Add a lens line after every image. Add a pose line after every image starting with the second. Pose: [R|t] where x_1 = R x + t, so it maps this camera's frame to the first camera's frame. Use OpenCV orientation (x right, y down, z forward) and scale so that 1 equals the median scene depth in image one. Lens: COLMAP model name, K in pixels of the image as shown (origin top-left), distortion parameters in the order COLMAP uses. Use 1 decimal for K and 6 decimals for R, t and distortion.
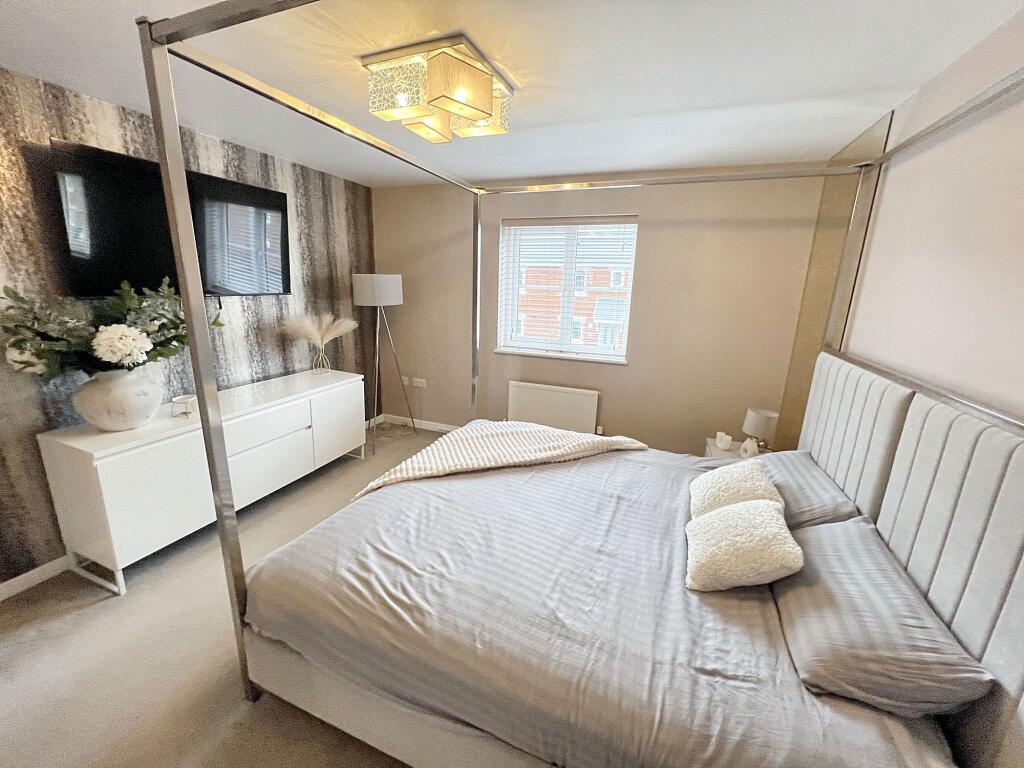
lens RADIAL K [[410.4, 0, 512.0], [0, 410.4, 384.0], [0, 0, 1]] dist [-0.000763, -0.000370]
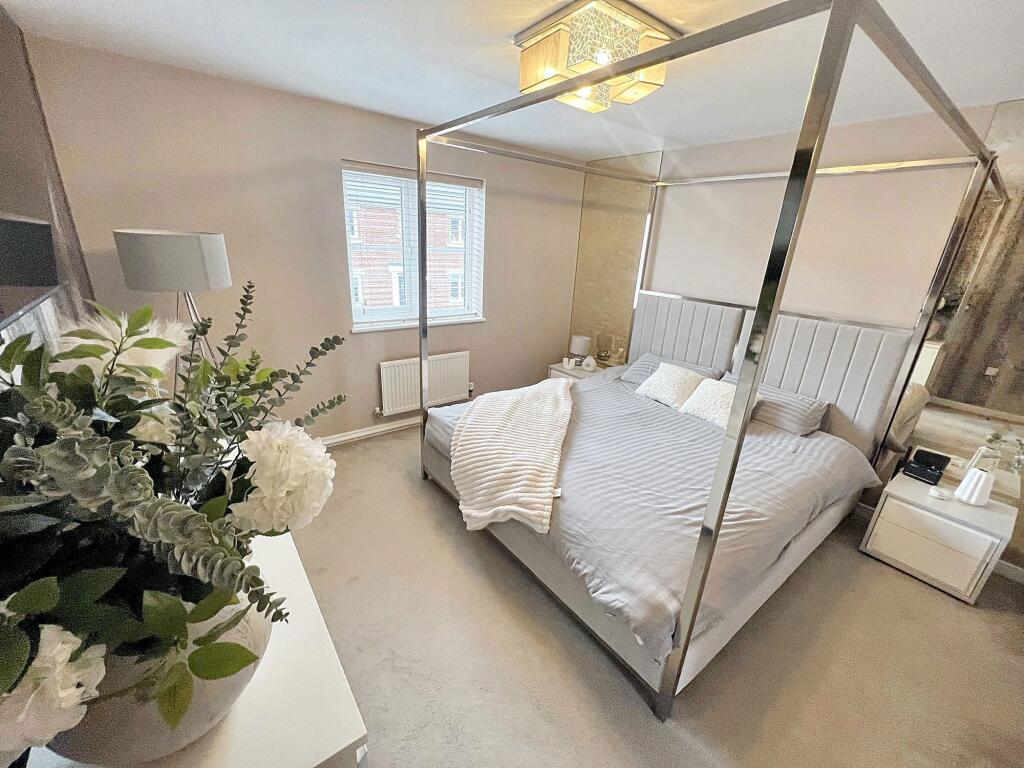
lens RADIAL K [[410.4, 0, 512.0], [0, 410.4, 384.0], [0, 0, 1]] dist [-0.000763, -0.000370]
pose [[0.514463, -0.292307, 0.806154, -0.706963], [0.169922, 0.956216, 0.238280, -0.153558], [-0.840508, 0.014397, 0.541607, 0.383749]]
